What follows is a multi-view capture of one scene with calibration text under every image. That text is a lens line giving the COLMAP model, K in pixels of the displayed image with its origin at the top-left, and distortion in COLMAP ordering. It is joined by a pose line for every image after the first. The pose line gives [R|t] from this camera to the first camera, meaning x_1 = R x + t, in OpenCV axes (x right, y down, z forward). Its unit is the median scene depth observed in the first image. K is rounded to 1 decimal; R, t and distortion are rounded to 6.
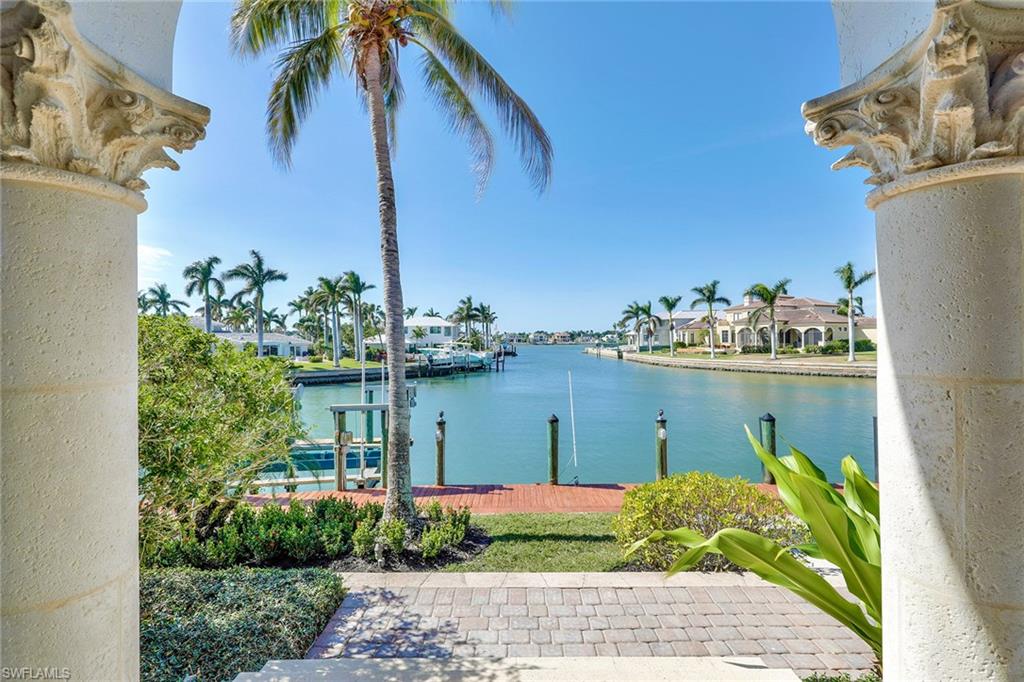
lens RADIAL K [[446.9, 0, 511.1], [0, 446.9, 346.9], [0, 0, 1]] dist [0.015001, -0.000999]
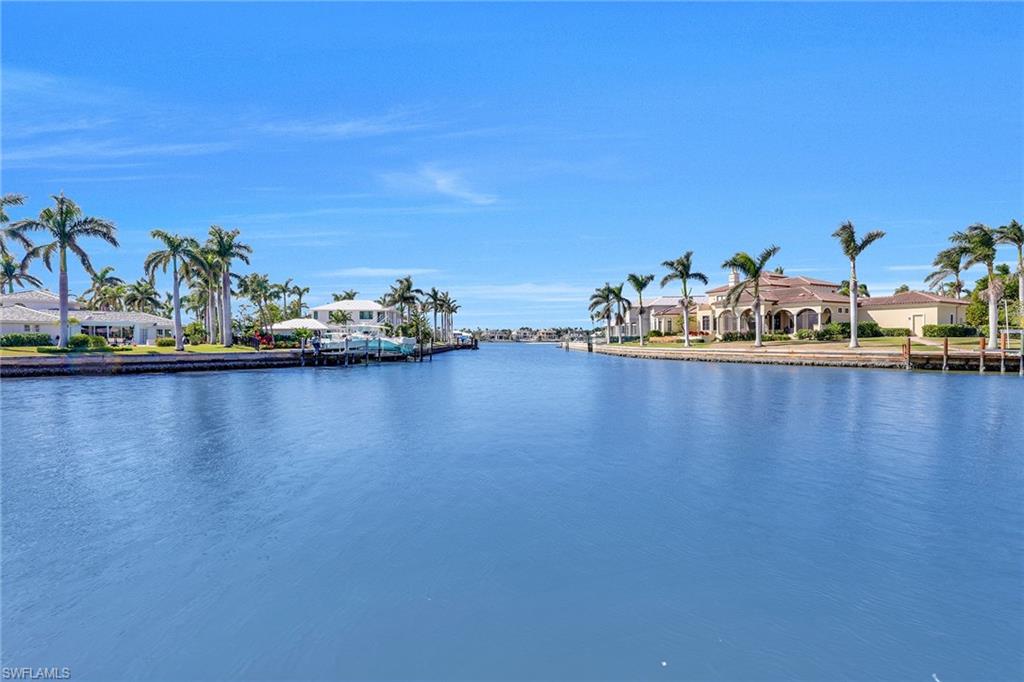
lens RADIAL K [[472.5, 0, 508.7], [0, 472.5, 343.5], [0, 0, 1]] dist [0.010251, -0.001493]
pose [[0.999856, 0.004921, 0.016225, 0.113171], [-0.004828, 0.999972, -0.005734, 0.026081], [-0.016253, 0.005654, 0.999852, 0.146189]]
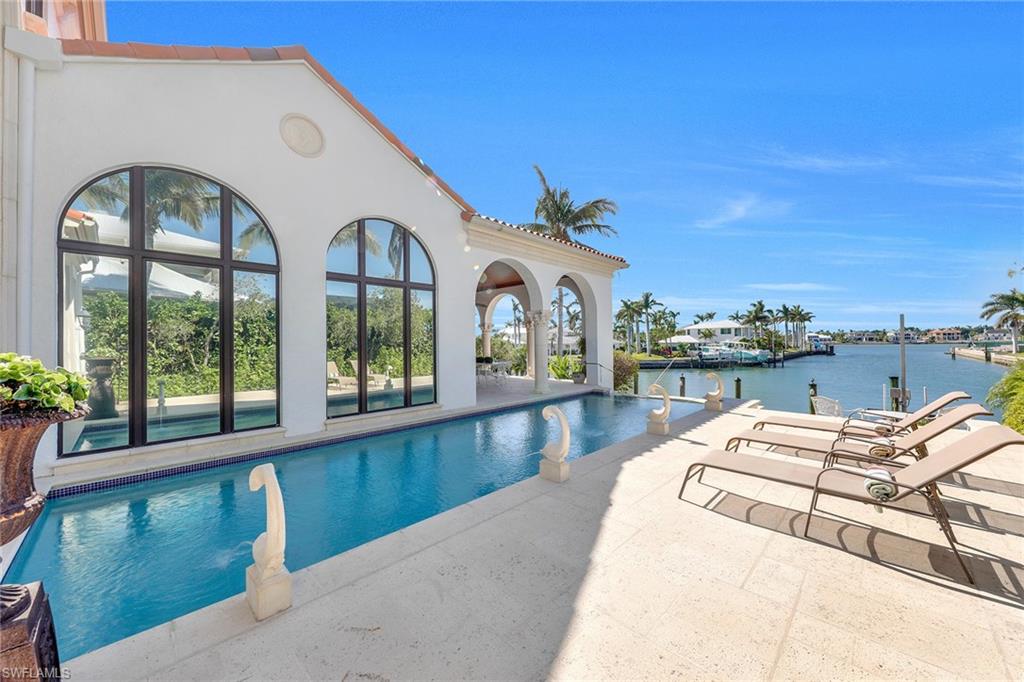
lens RADIAL K [[373.6, 0, 509.2], [0, 373.6, 338.1], [0, 0, 1]] dist [-0.003327, -0.000723]
pose [[0.712314, -0.009801, -0.701793, 0.153084], [-0.003929, 0.999831, -0.017951, 0.000863], [0.701850, 0.015544, 0.712155, -0.135284]]
